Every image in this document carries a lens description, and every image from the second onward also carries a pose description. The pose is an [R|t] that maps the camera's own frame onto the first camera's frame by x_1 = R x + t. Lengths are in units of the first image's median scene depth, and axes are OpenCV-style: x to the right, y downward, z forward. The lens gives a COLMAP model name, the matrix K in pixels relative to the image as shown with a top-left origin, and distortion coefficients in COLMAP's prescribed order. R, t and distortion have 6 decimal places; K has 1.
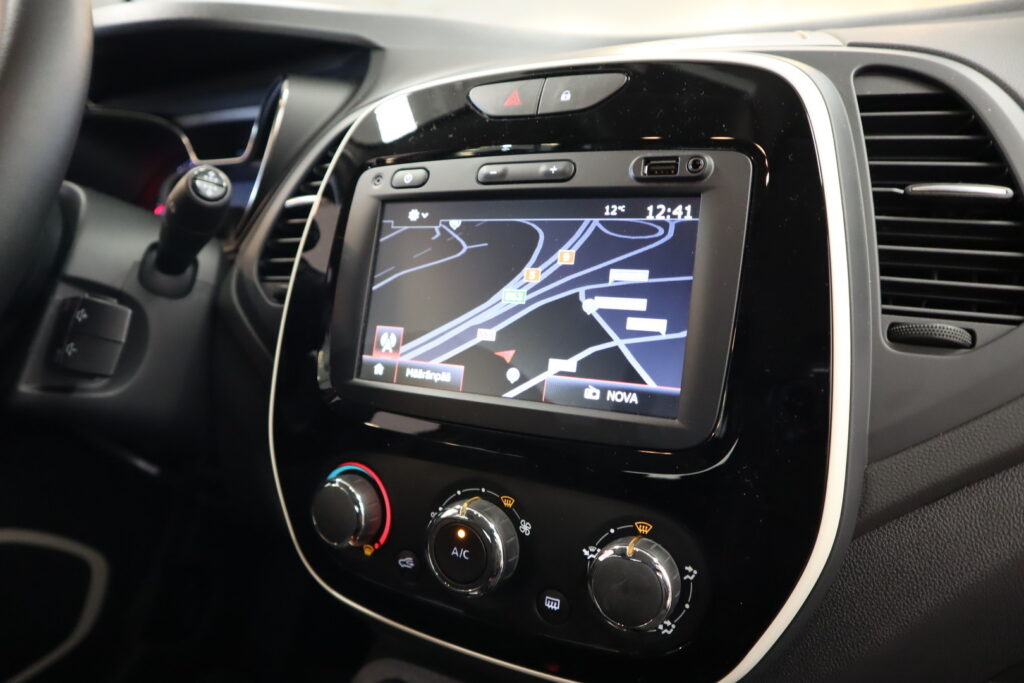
lens RADIAL K [[701.7, 0, 512.0], [0, 701.7, 341.5], [0, 0, 1]] dist [-0.060211, -0.002737]
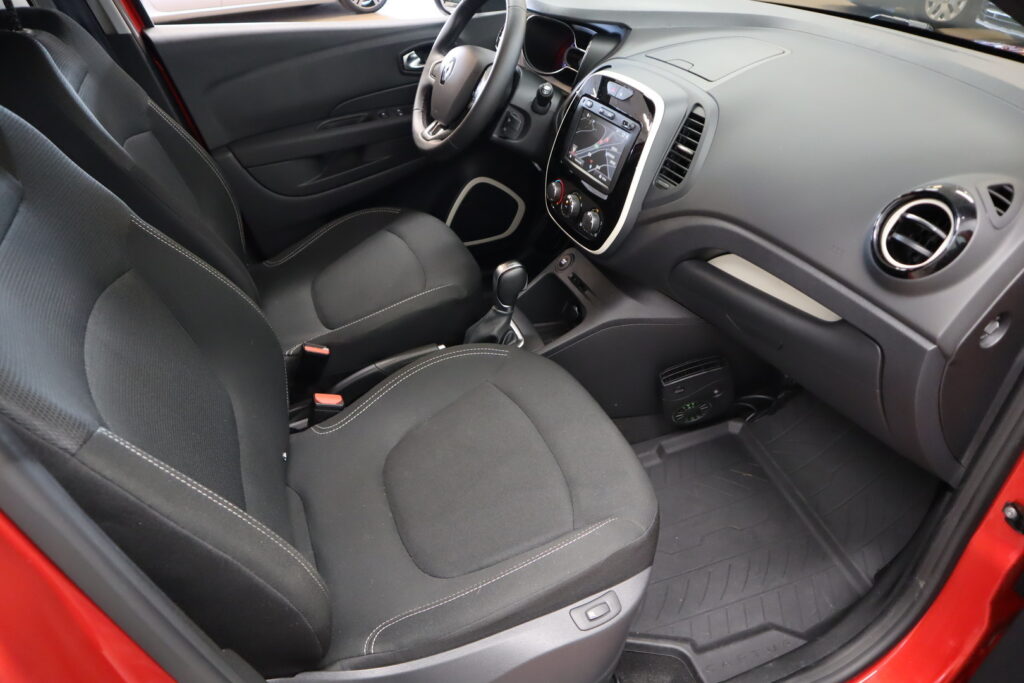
lens RADIAL K [[701.7, 0, 512.0], [0, 701.7, 341.5], [0, 0, 1]] dist [-0.060211, -0.002737]
pose [[0.762696, 0.380777, -0.522784, 2.019071], [-0.165214, 0.896205, 0.411730, -0.593853], [0.625299, -0.227654, 0.746442, -2.301048]]
